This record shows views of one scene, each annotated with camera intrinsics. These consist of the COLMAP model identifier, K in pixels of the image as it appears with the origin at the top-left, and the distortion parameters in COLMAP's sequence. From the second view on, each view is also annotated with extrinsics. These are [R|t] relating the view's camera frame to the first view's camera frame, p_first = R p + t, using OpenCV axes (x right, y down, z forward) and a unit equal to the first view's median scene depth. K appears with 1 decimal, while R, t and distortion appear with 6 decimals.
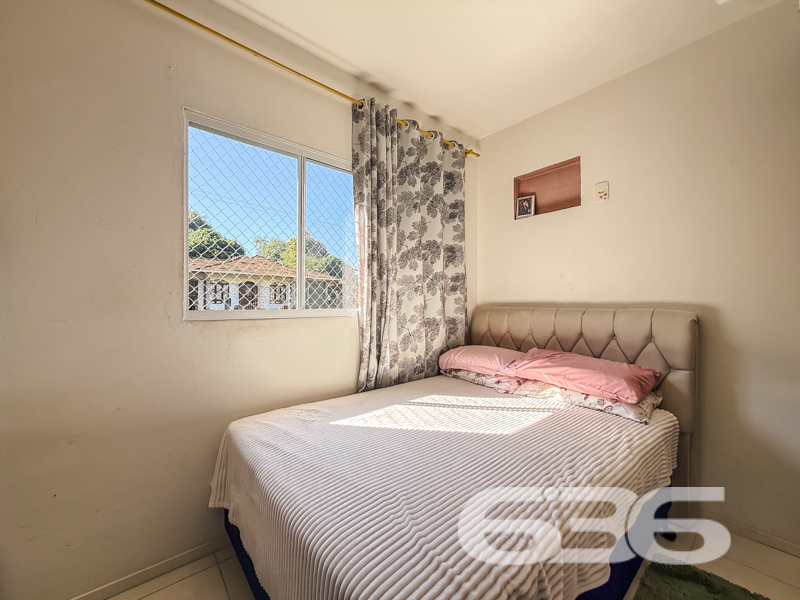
lens RADIAL K [[322.3, 0, 399.6], [0, 322.3, 301.3], [0, 0, 1]] dist [0.000133, -0.000126]
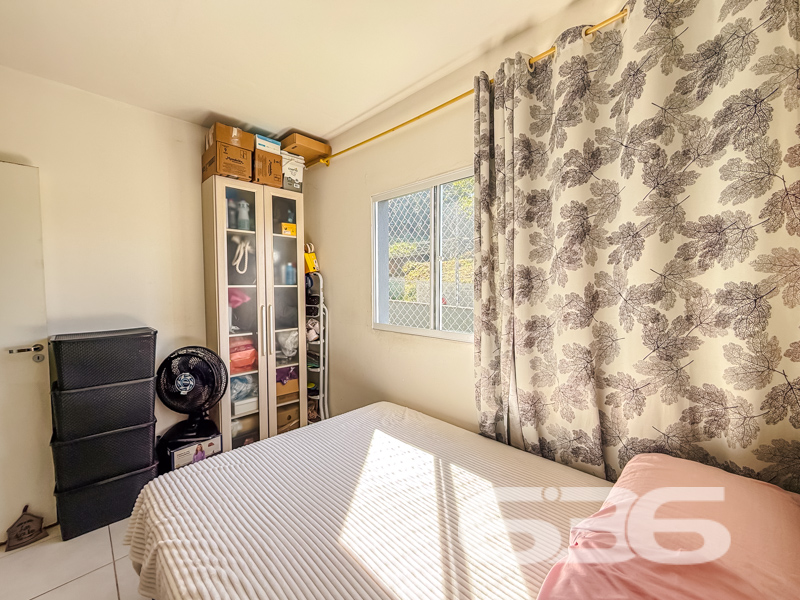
lens RADIAL K [[322.3, 0, 399.6], [0, 322.3, 301.3], [0, 0, 1]] dist [0.000133, -0.000126]
pose [[0.091833, 0.043778, -0.994812, 0.643512], [-0.000112, 0.999034, 0.043954, -0.098445], [0.995774, -0.003925, 0.091749, 0.662542]]
